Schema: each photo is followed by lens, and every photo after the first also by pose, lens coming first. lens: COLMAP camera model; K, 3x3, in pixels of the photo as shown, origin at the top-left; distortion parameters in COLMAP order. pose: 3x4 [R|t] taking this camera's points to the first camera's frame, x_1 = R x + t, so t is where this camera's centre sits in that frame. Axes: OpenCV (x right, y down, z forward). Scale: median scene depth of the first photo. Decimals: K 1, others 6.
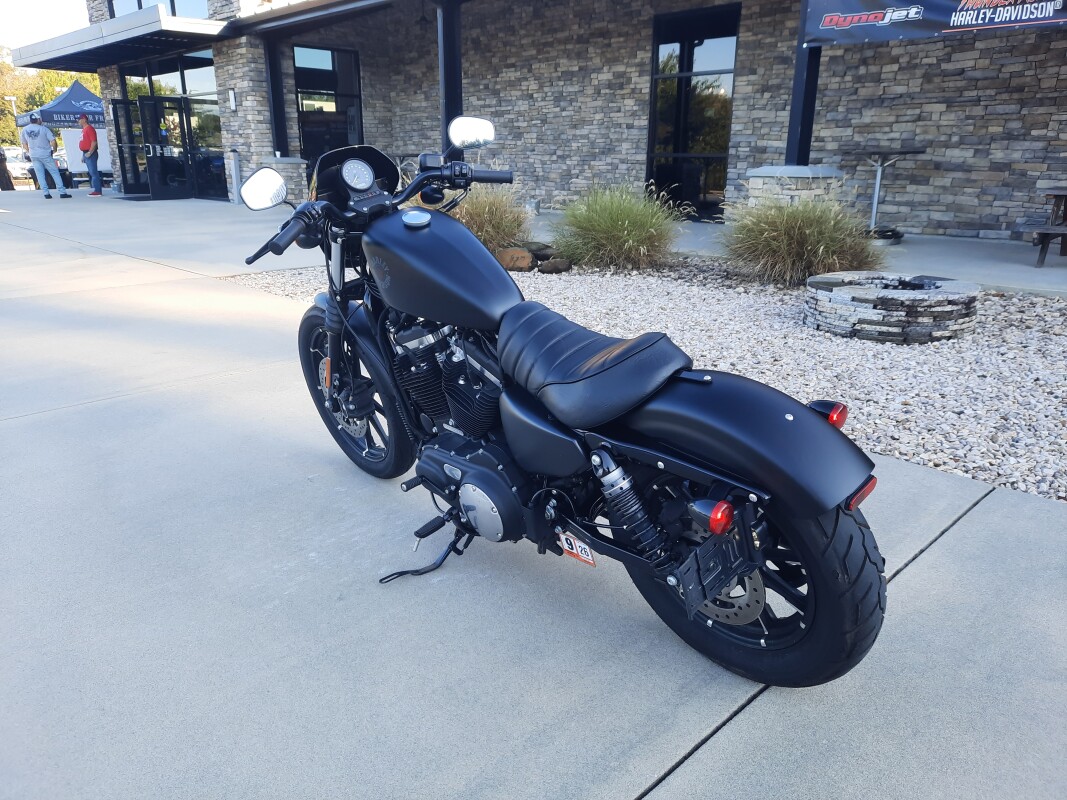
lens RADIAL K [[783.4, 0, 533.5], [0, 783.4, 400.0], [0, 0, 1]] dist [0.005104, 0.002512]
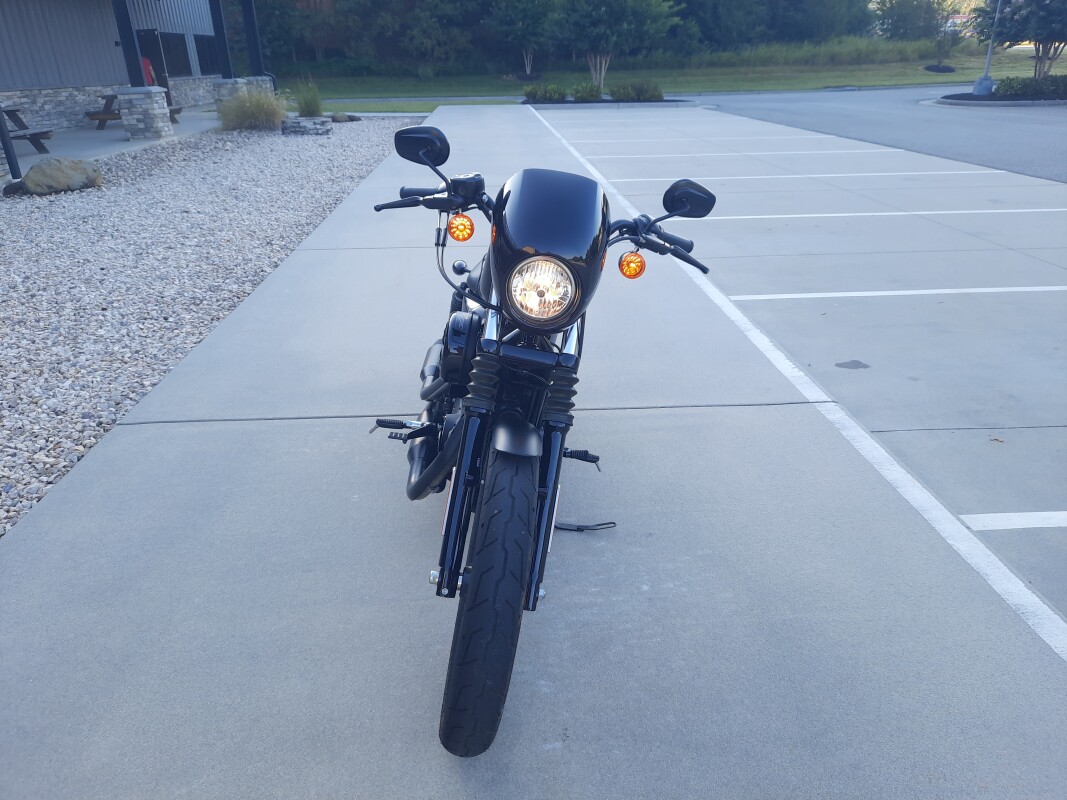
lens RADIAL K [[783.4, 0, 533.5], [0, 783.4, 400.0], [0, 0, 1]] dist [0.005104, 0.002512]
pose [[-0.750988, -0.254012, 0.609504, -0.344917], [0.215580, 0.778152, 0.589919, -0.279456], [-0.624133, 0.574419, -0.529623, 0.717802]]
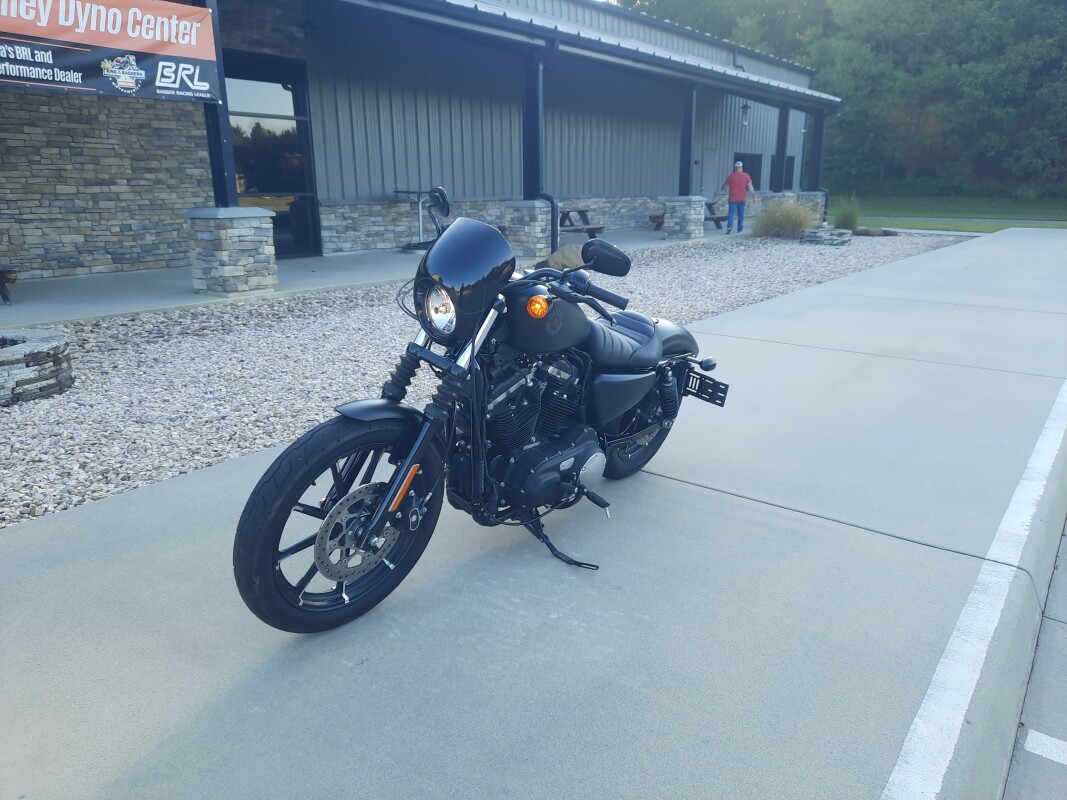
lens RADIAL K [[783.4, 0, 533.5], [0, 783.4, 400.0], [0, 0, 1]] dist [0.005104, 0.002512]
pose [[-0.139538, -0.264004, 0.954375, -0.574913], [0.302253, 0.906451, 0.294939, -0.176936], [-0.942959, 0.329618, -0.046689, 0.483444]]
